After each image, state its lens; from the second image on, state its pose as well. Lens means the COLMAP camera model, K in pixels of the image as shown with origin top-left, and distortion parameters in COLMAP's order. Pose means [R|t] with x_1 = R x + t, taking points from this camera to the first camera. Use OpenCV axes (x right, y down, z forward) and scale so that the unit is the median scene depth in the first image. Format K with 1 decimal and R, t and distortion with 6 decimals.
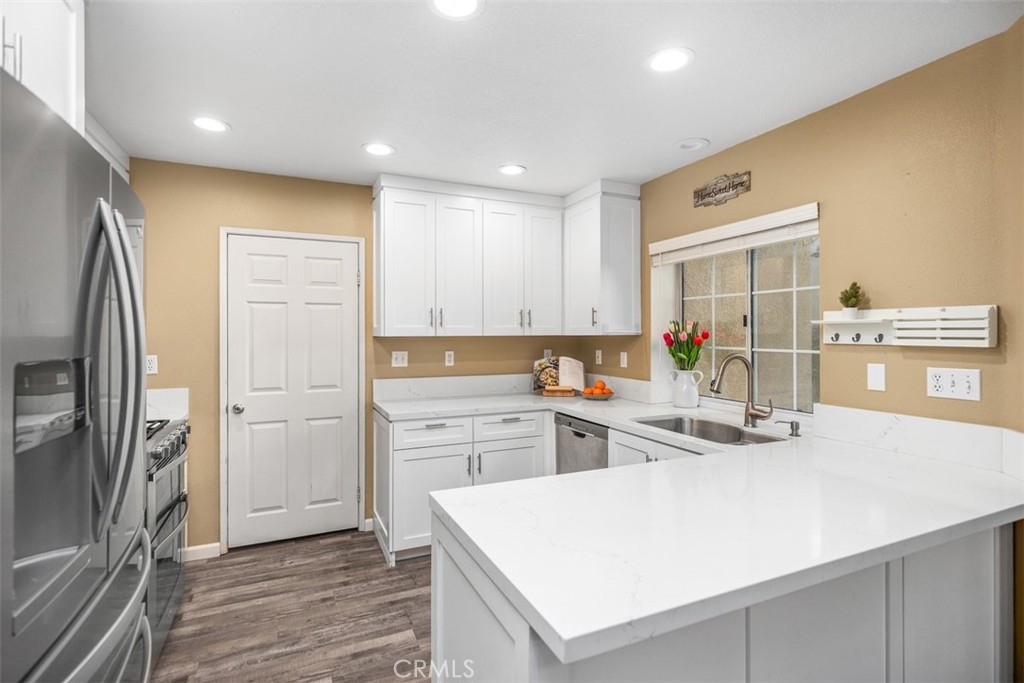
lens RADIAL K [[489.0, 0, 516.2], [0, 489.0, 335.1], [0, 0, 1]] dist [0.002694, 0.000536]
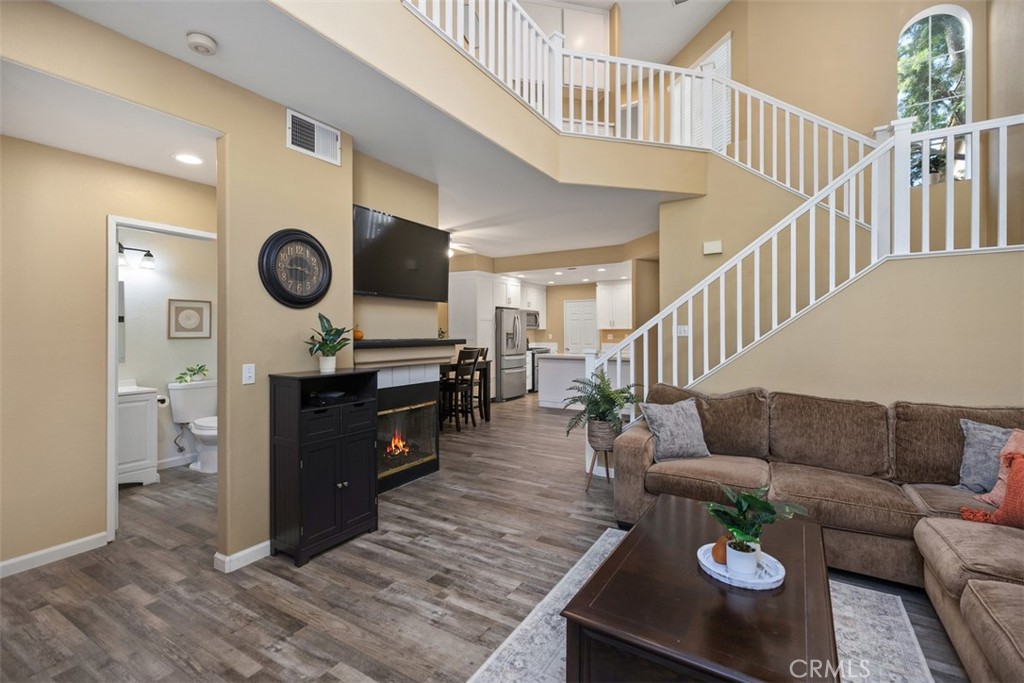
lens RADIAL K [[462.2, 0, 509.0], [0, 462.2, 332.6], [0, 0, 1]] dist [0.002992, -0.001118]
pose [[0.552495, -0.000509, -0.833516, 1.949120], [0.006404, 0.999973, 0.003634, 0.008978], [0.833492, -0.007345, 0.552483, -1.209659]]
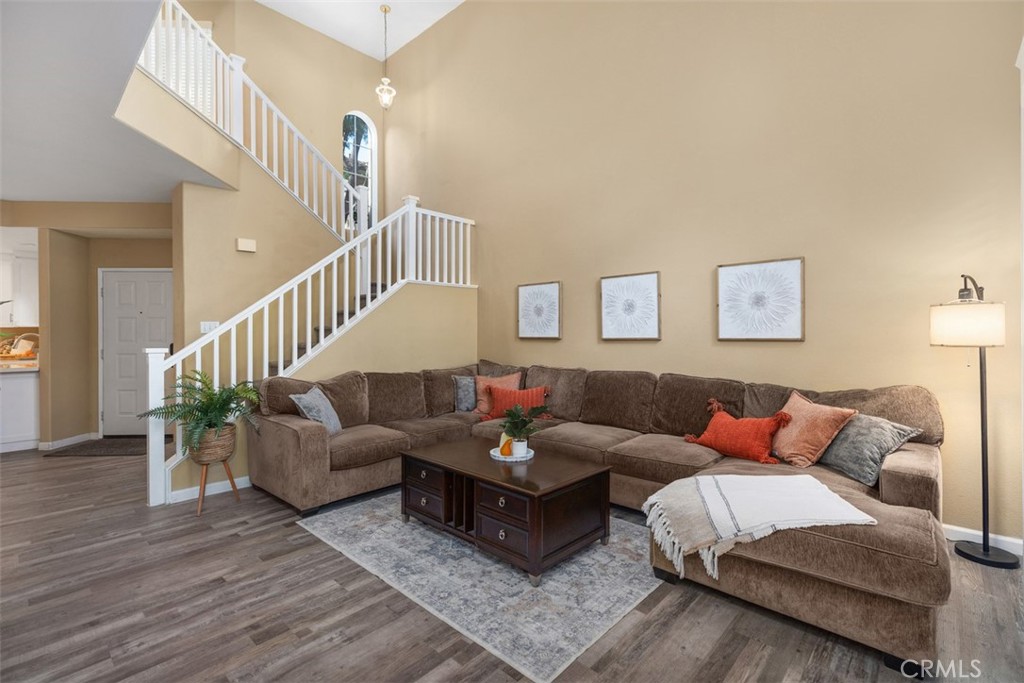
lens RADIAL K [[462.2, 0, 514.7], [0, 462.2, 337.8], [0, 0, 1]] dist [0.002992, -0.001118]
pose [[0.923466, -0.008405, 0.383589, 1.342244], [0.005241, 0.999943, 0.009293, 0.034327], [-0.383646, -0.006571, 0.923457, -1.541113]]
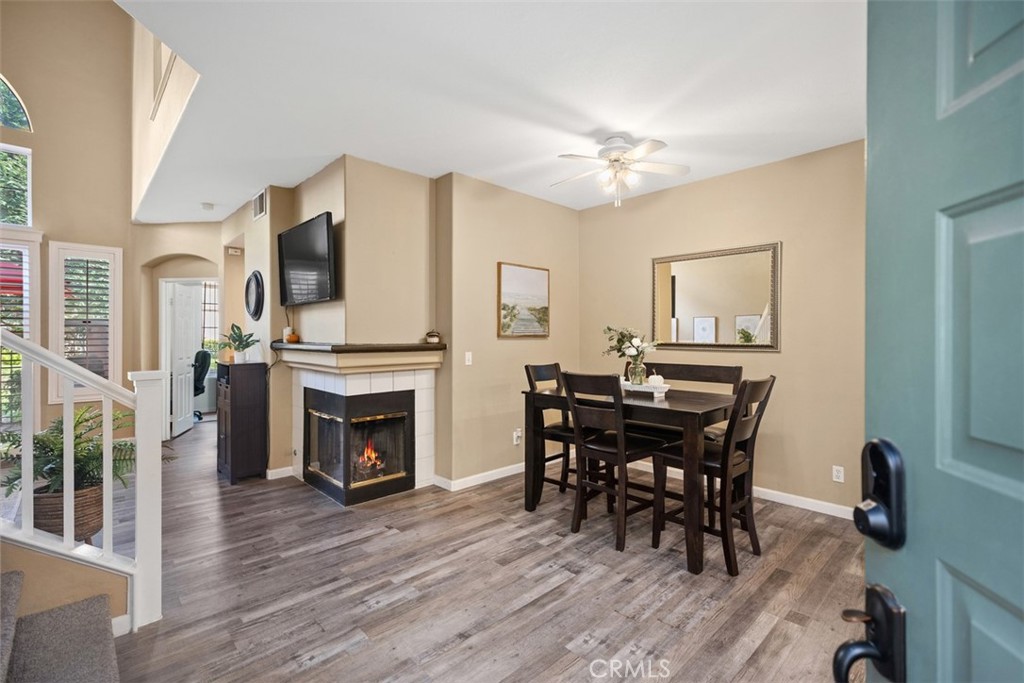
lens RADIAL K [[462.2, 0, 509.6], [0, 462.2, 334.4], [0, 0, 1]] dist [0.002992, -0.001118]
pose [[-0.947665, -0.000664, -0.319267, 0.734119], [0.000851, 0.999989, -0.004607, 0.012937], [0.319266, -0.004638, -0.947654, 0.464520]]
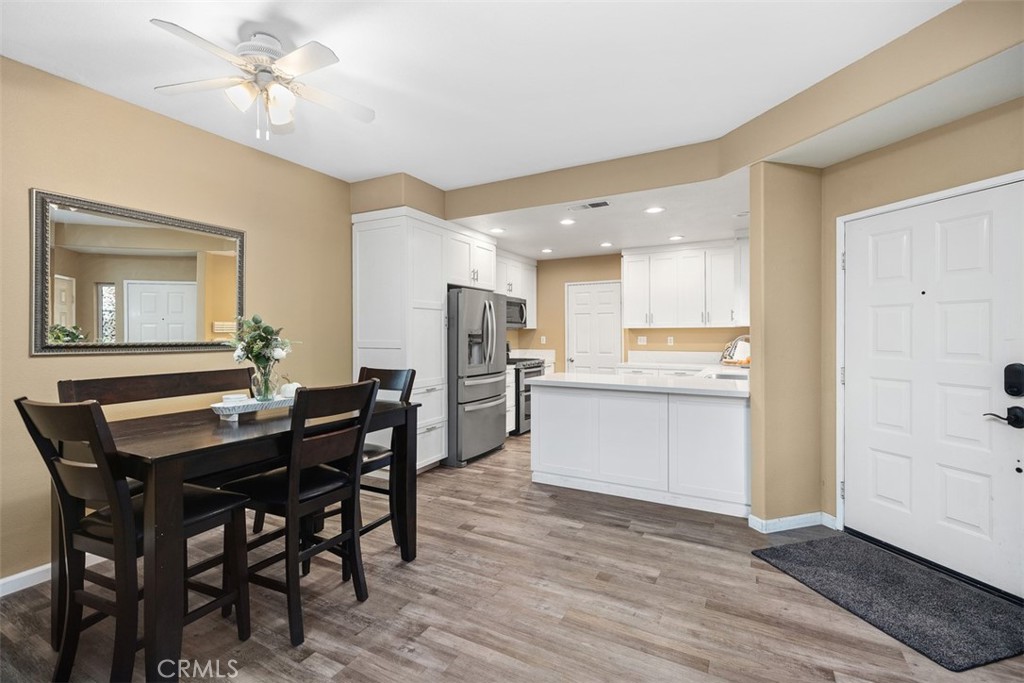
lens RADIAL K [[462.2, 0, 519.1], [0, 462.2, 332.2], [0, 0, 1]] dist [0.002992, -0.001118]
pose [[0.608006, -0.002517, -0.793928, 0.947353], [0.005193, 0.999986, 0.000806, 0.013807], [0.793915, -0.004613, 0.608011, -0.495067]]
